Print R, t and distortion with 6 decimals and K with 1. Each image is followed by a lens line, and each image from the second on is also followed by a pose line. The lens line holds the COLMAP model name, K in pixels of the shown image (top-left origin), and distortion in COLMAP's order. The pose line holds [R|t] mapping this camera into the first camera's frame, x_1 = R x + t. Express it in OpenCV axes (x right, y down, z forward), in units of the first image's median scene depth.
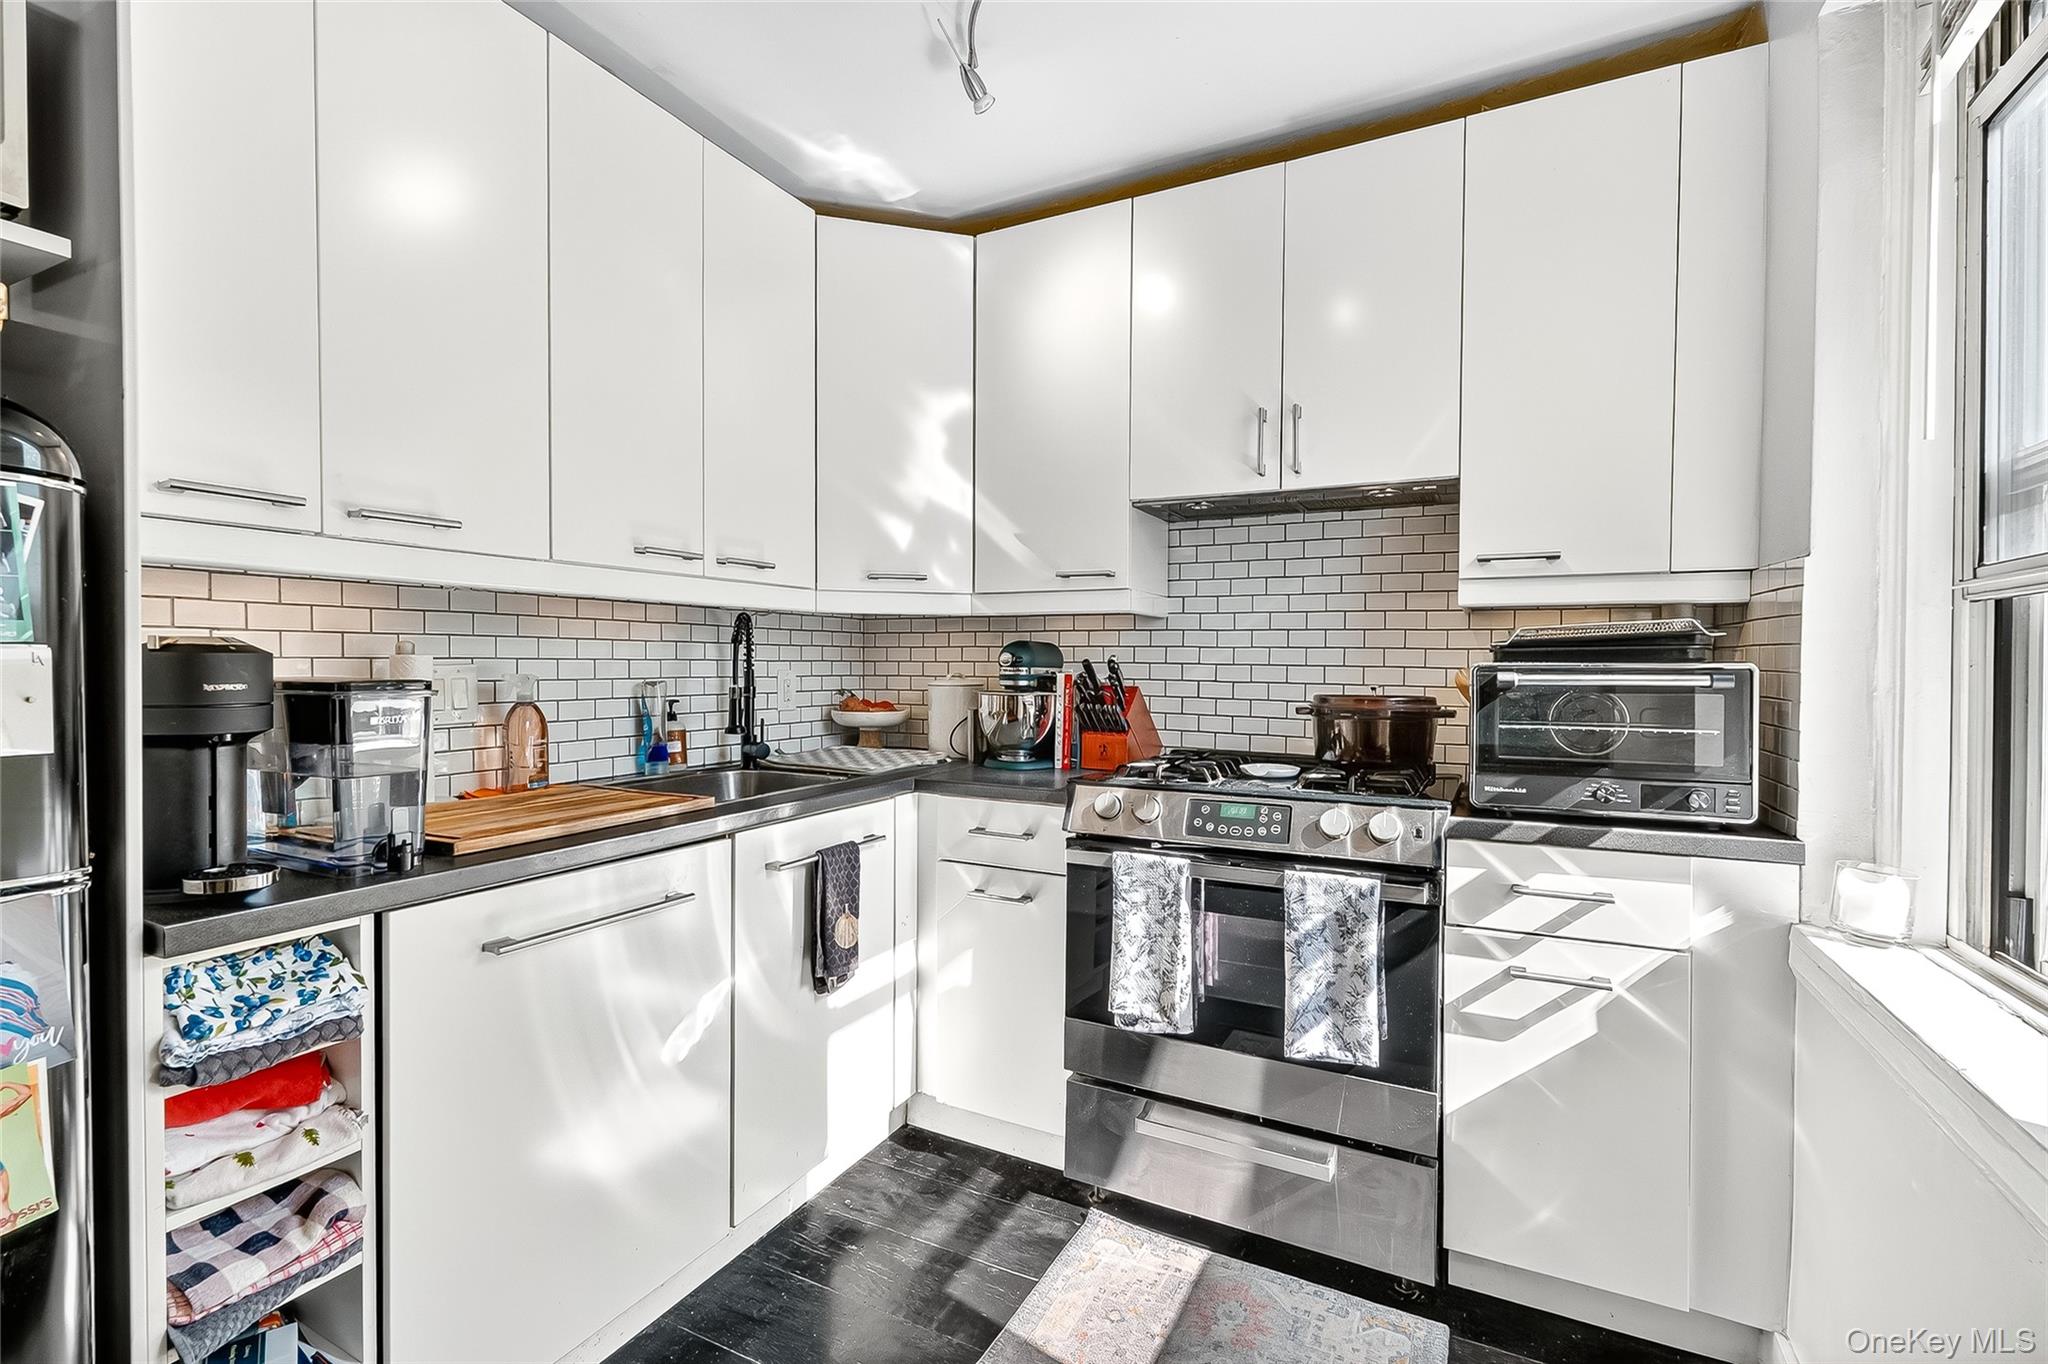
lens RADIAL K [[902.7, 0, 1026.0], [0, 902.7, 680.9], [0, 0, 1]] dist [-0.003062, 0.000344]
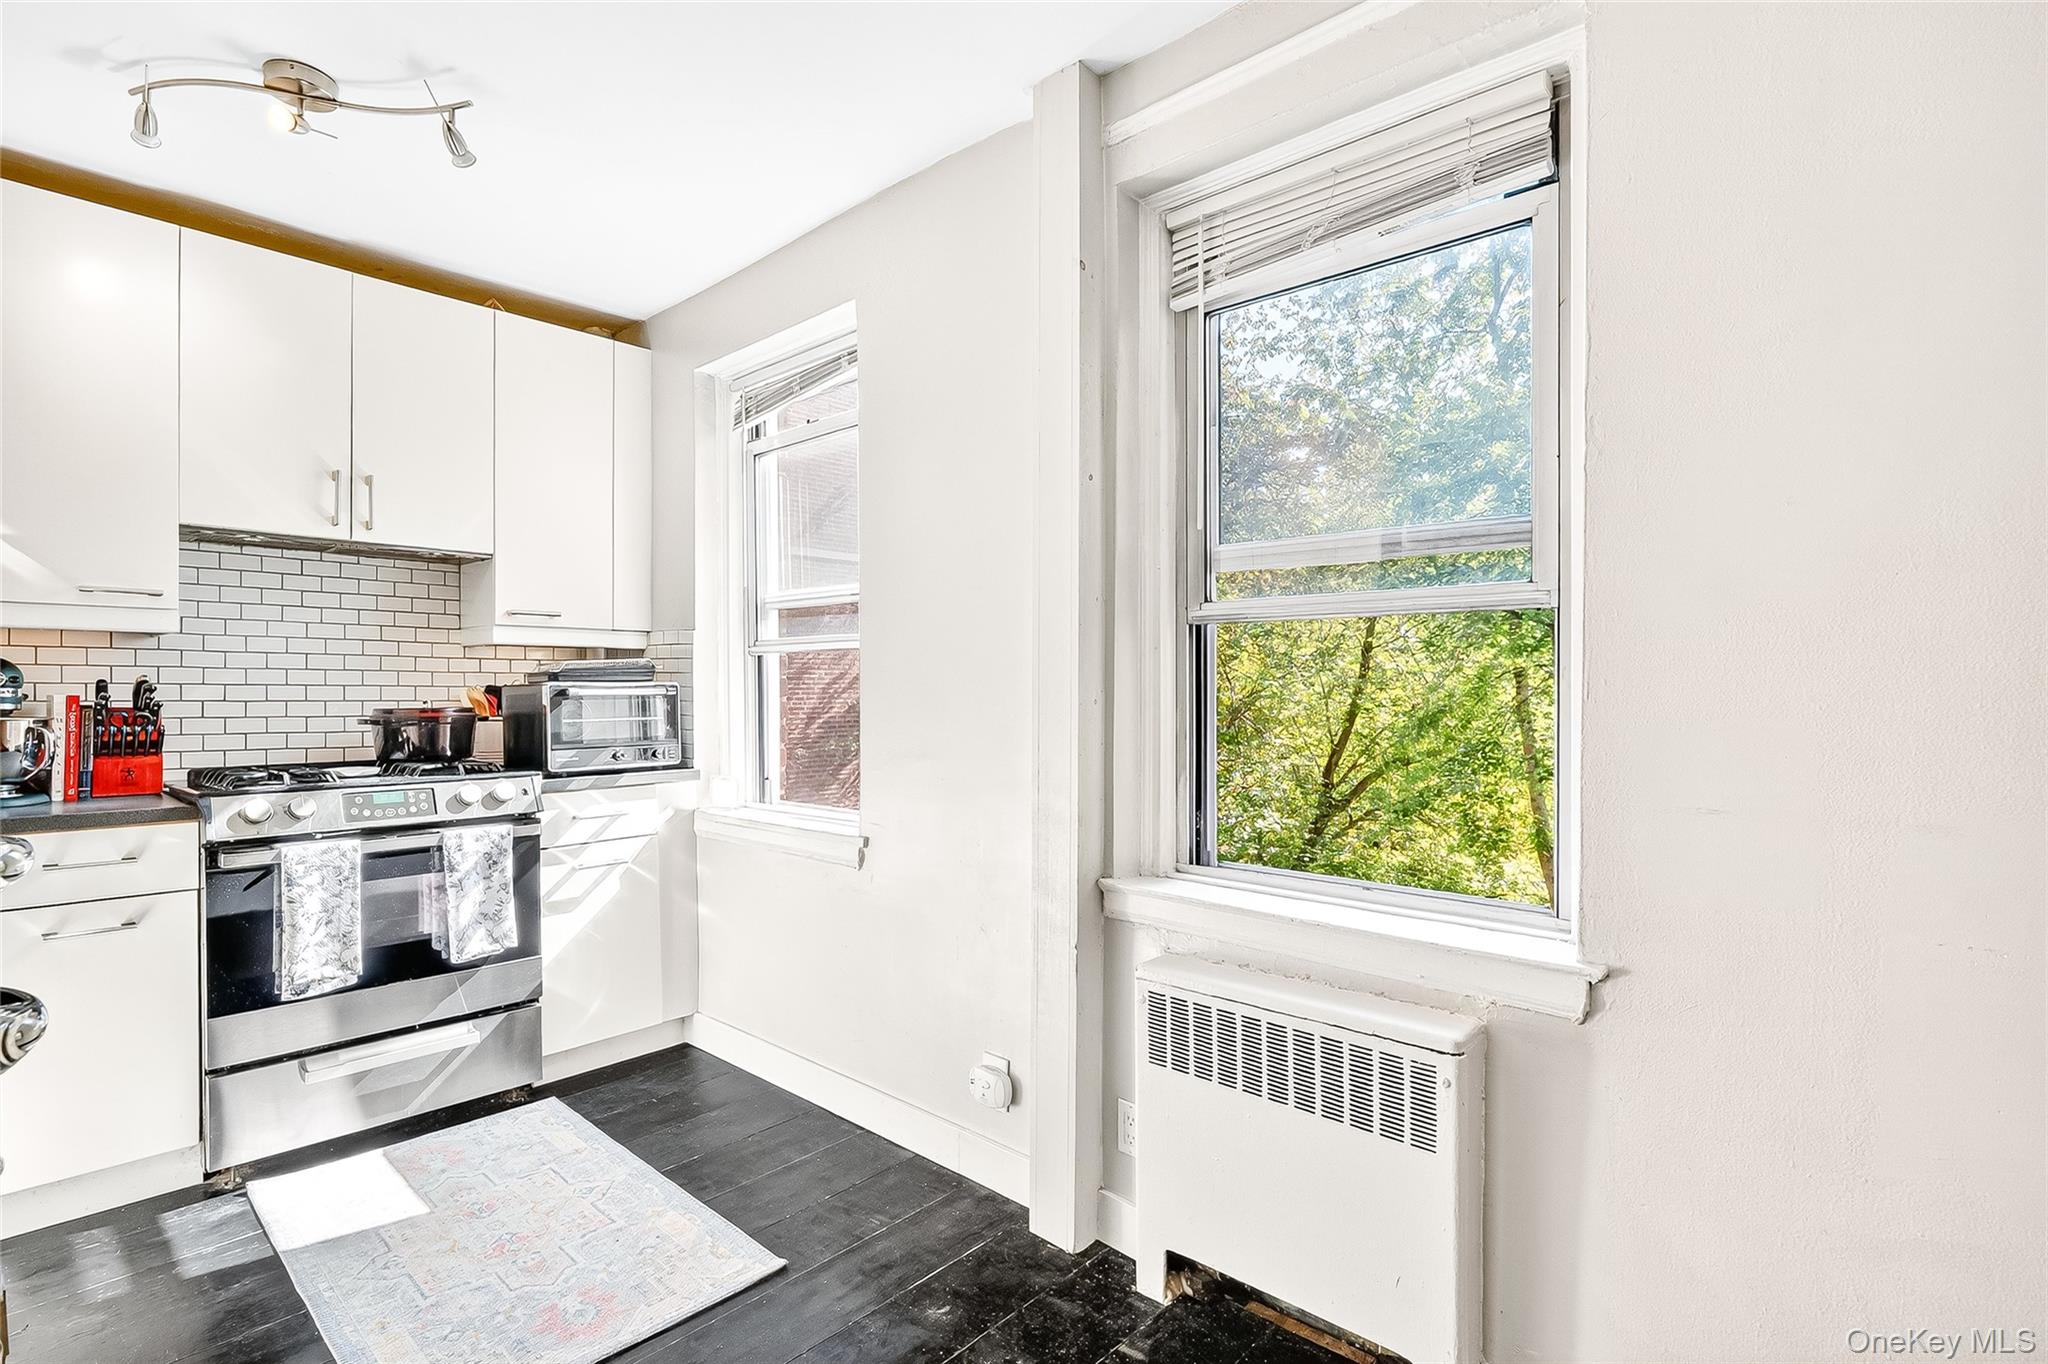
lens RADIAL K [[963.3, 0, 1010.4], [0, 963.3, 696.5], [0, 0, 1]] dist [0.001578, 0.000393]
pose [[0.270192, -0.014098, 0.962703, -0.848646], [0.023048, 0.999701, 0.008171, 0.009571], [-0.962531, 0.019980, 0.270436, -0.228340]]
